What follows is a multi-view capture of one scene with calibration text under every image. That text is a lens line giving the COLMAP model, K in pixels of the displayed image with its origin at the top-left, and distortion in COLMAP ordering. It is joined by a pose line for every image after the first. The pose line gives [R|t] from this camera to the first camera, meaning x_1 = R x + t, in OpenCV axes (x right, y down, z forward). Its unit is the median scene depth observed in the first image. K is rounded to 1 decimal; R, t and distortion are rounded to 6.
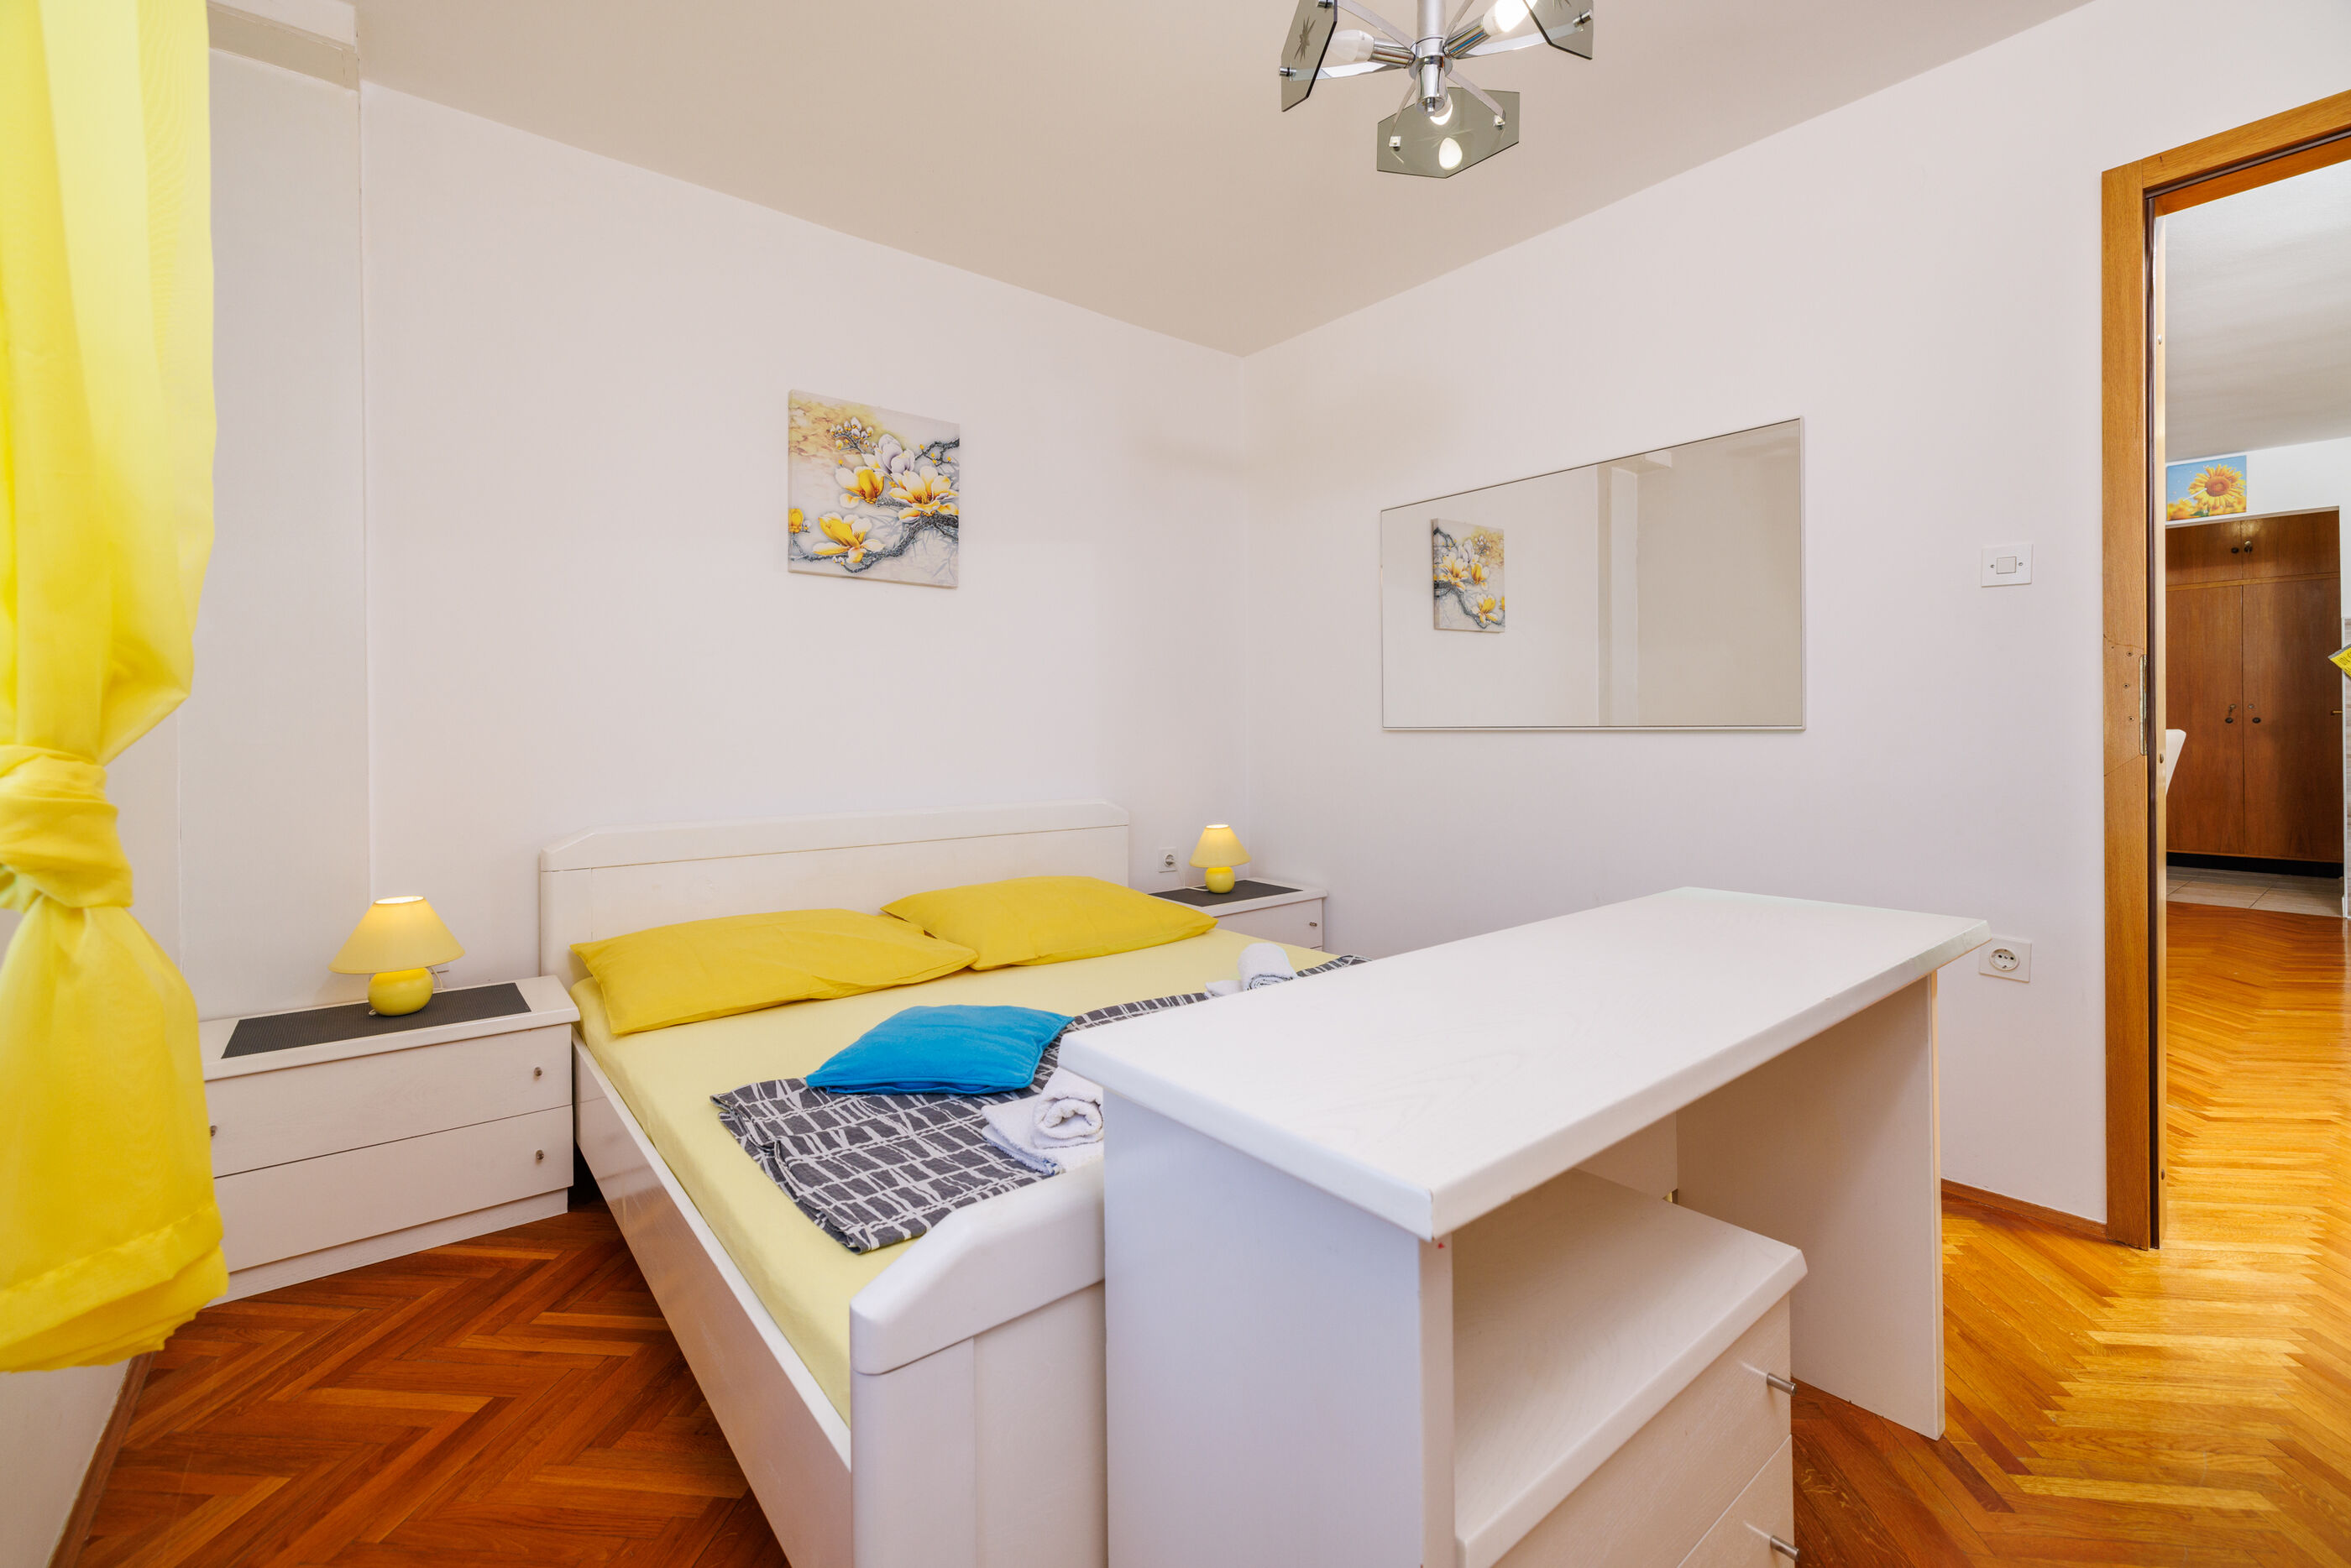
lens RADIAL K [[995.3, 0, 1149.2], [0, 995.3, 723.7], [0, 0, 1]] dist [-0.010726, -0.000367]
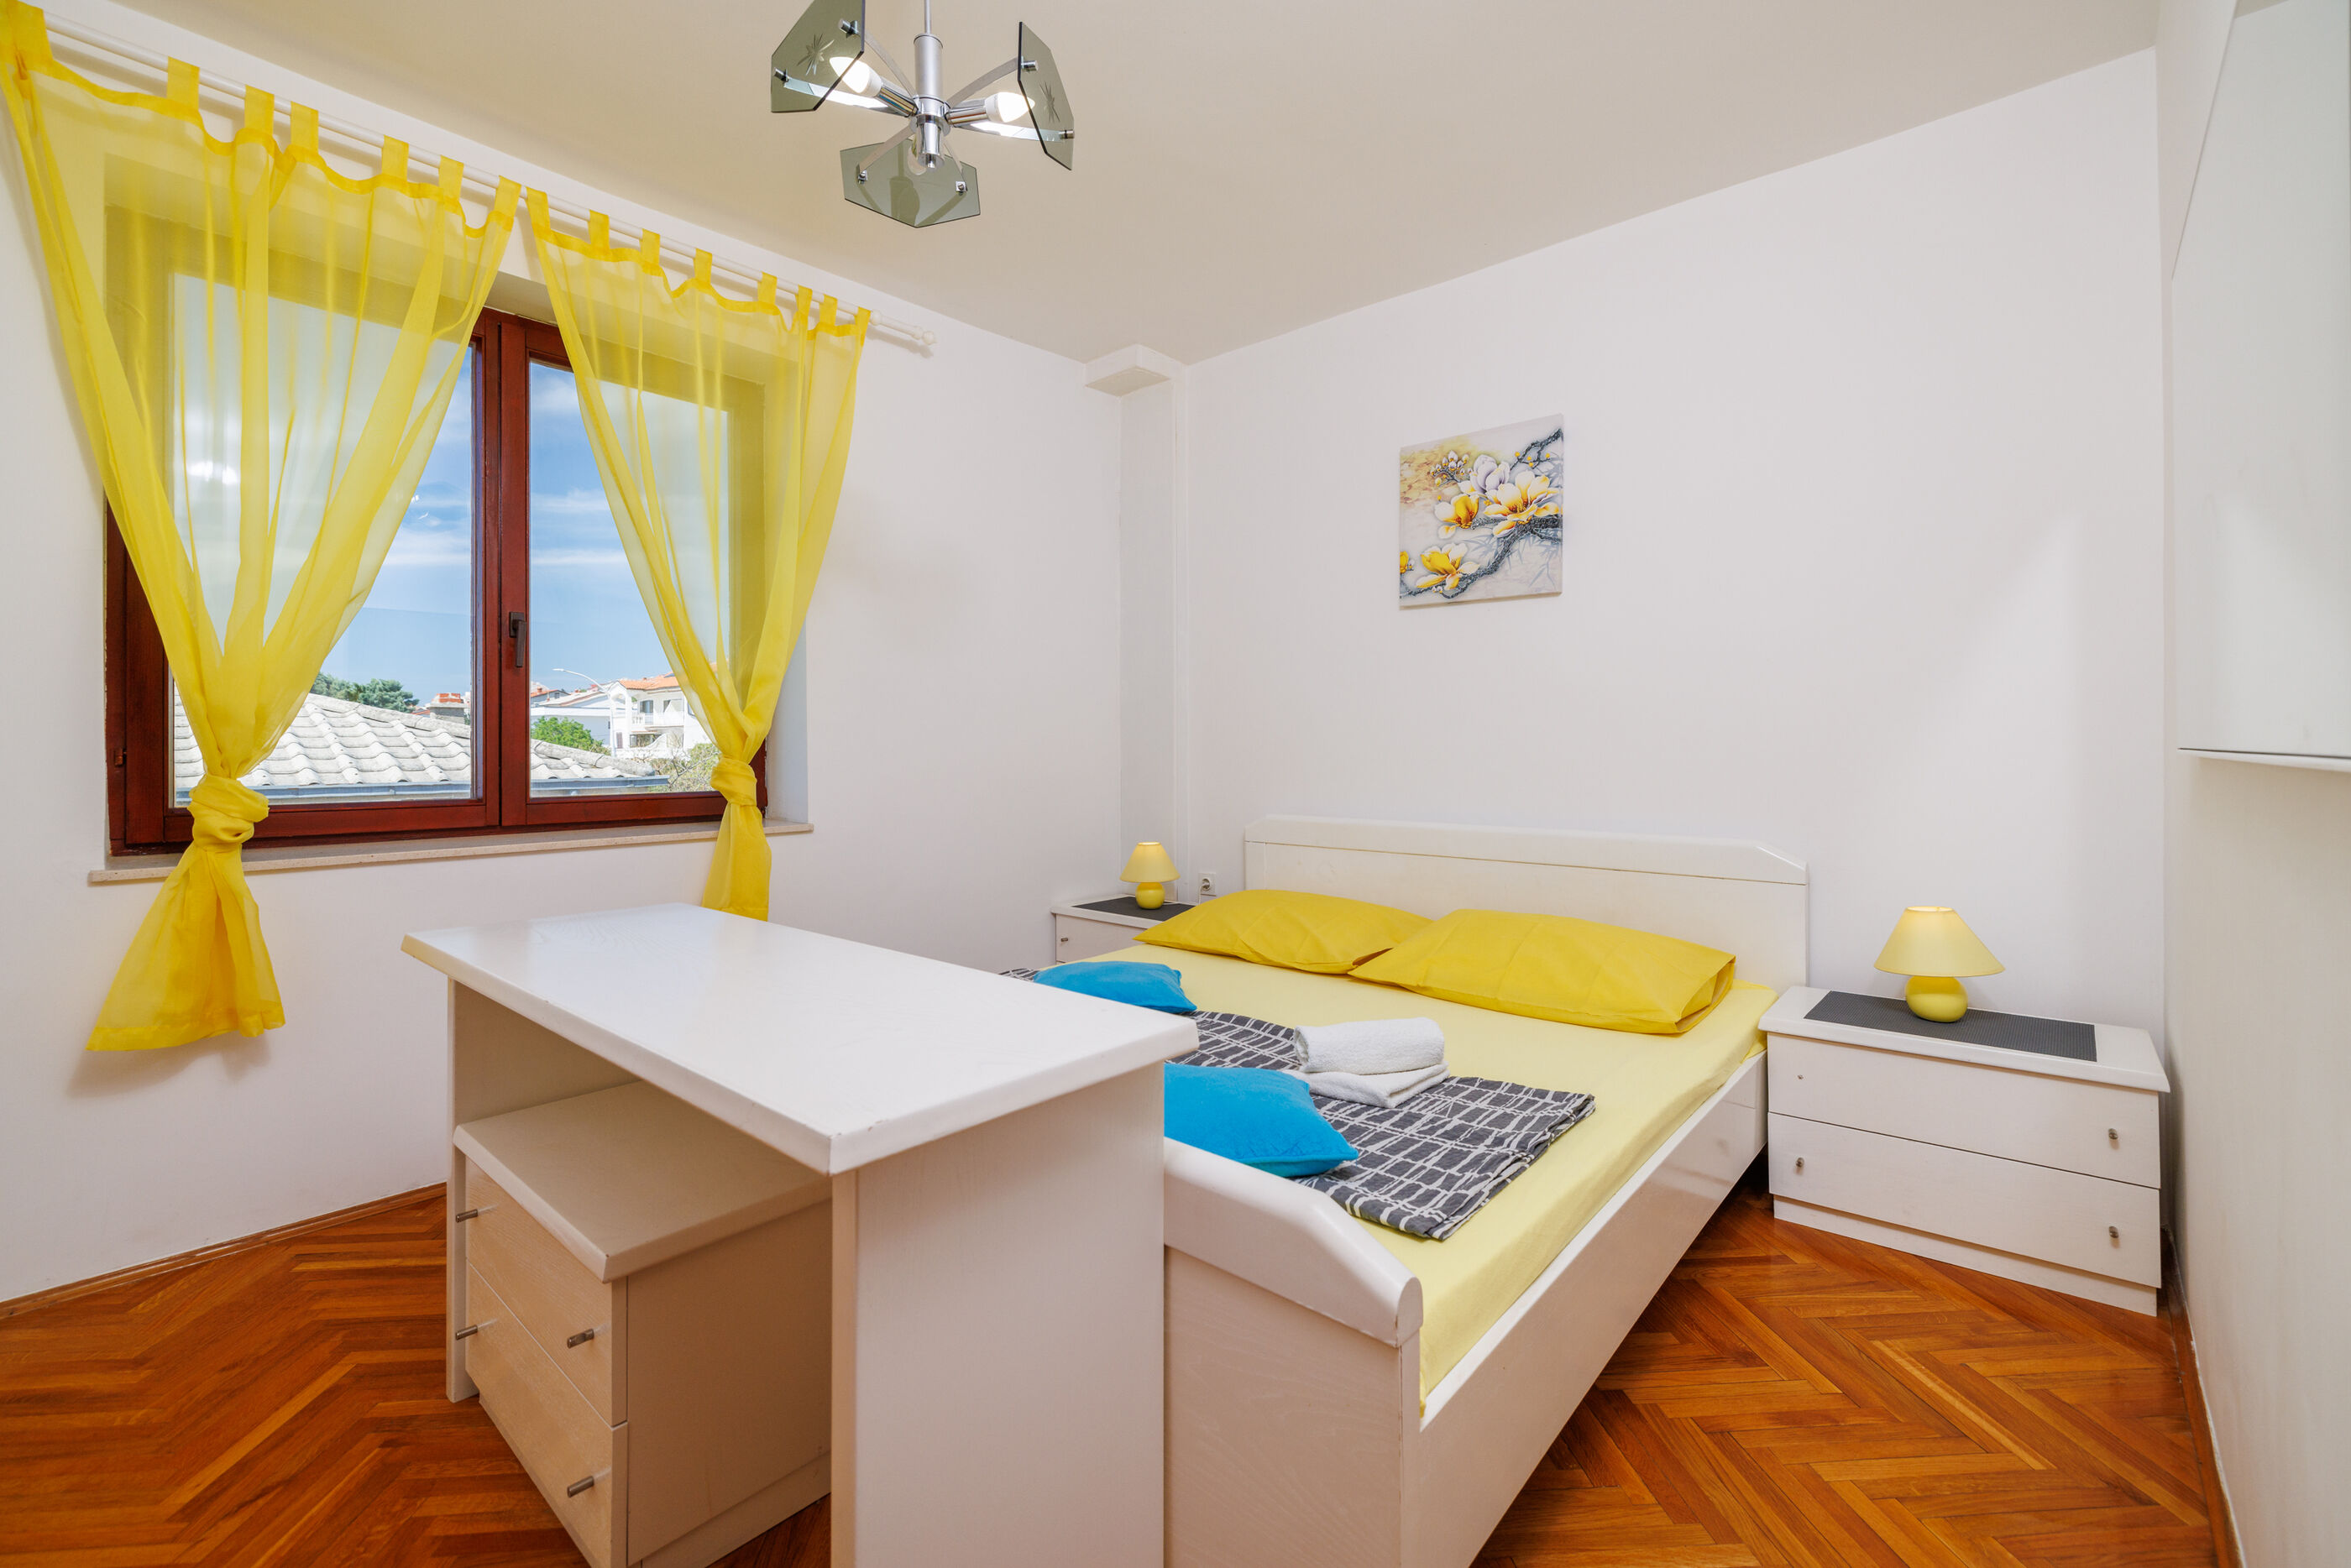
lens RADIAL K [[980.9, 0, 1194.4], [0, 980.9, 735.3], [0, 0, 1]] dist [-0.008600, 0.000097]
pose [[0.201737, -0.006774, -0.979416, 0.654391], [0.008295, 0.999952, -0.005207, -0.002970], [0.979405, -0.007074, 0.201784, 0.510951]]
